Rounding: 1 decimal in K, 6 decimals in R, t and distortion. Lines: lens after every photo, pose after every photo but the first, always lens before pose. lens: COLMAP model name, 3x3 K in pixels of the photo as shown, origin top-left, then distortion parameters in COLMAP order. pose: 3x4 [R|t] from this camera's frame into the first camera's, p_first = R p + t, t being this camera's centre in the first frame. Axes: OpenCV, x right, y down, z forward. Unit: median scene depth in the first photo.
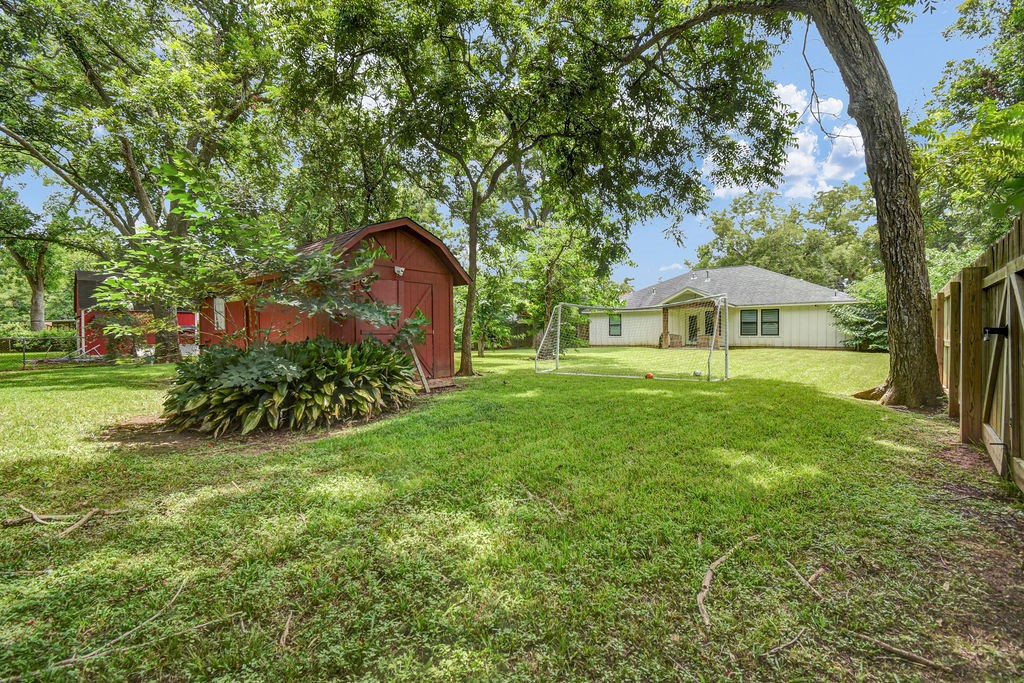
lens RADIAL K [[451.3, 0, 511.7], [0, 451.3, 338.2], [0, 0, 1]] dist [0.002532, -0.000909]
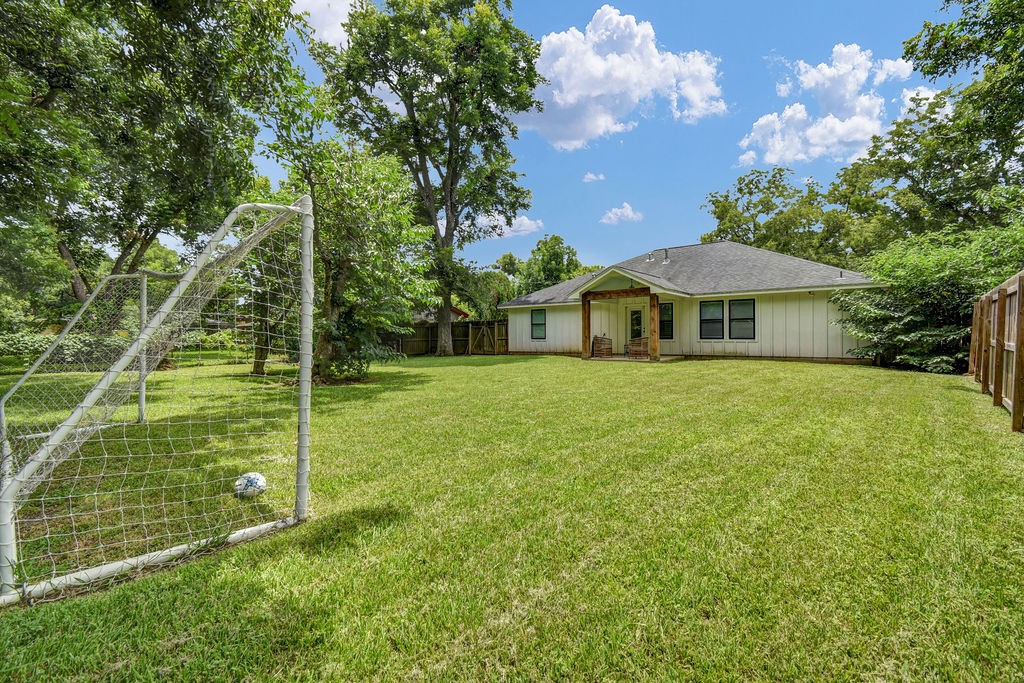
lens RADIAL K [[451.3, 0, 517.8], [0, 451.3, 337.9], [0, 0, 1]] dist [0.002532, -0.000909]
pose [[0.999181, 0.000971, -0.040441, 0.270333], [-0.001174, 0.999987, -0.004981, -0.004814], [0.040436, 0.005025, 0.999170, 0.327774]]
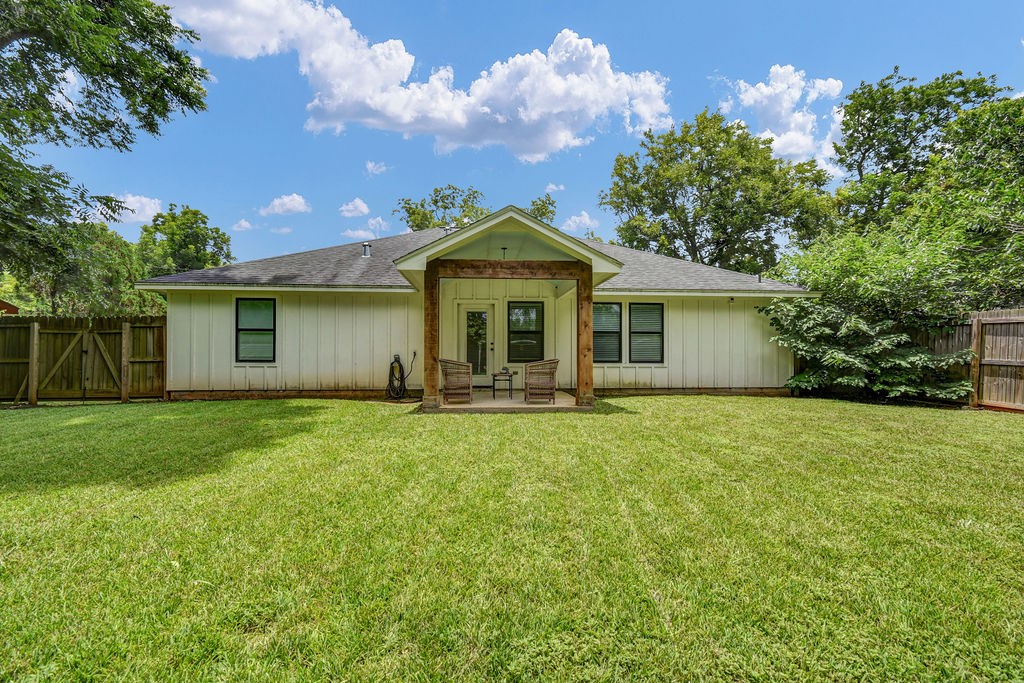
lens RADIAL K [[451.3, 0, 507.0], [0, 451.3, 350.0], [0, 0, 1]] dist [0.002532, -0.000909]
pose [[0.762628, 0.015860, 0.646643, 0.185541], [-0.001224, 0.999733, -0.023076, -0.008839], [-0.646837, 0.016807, 0.762443, 0.747600]]
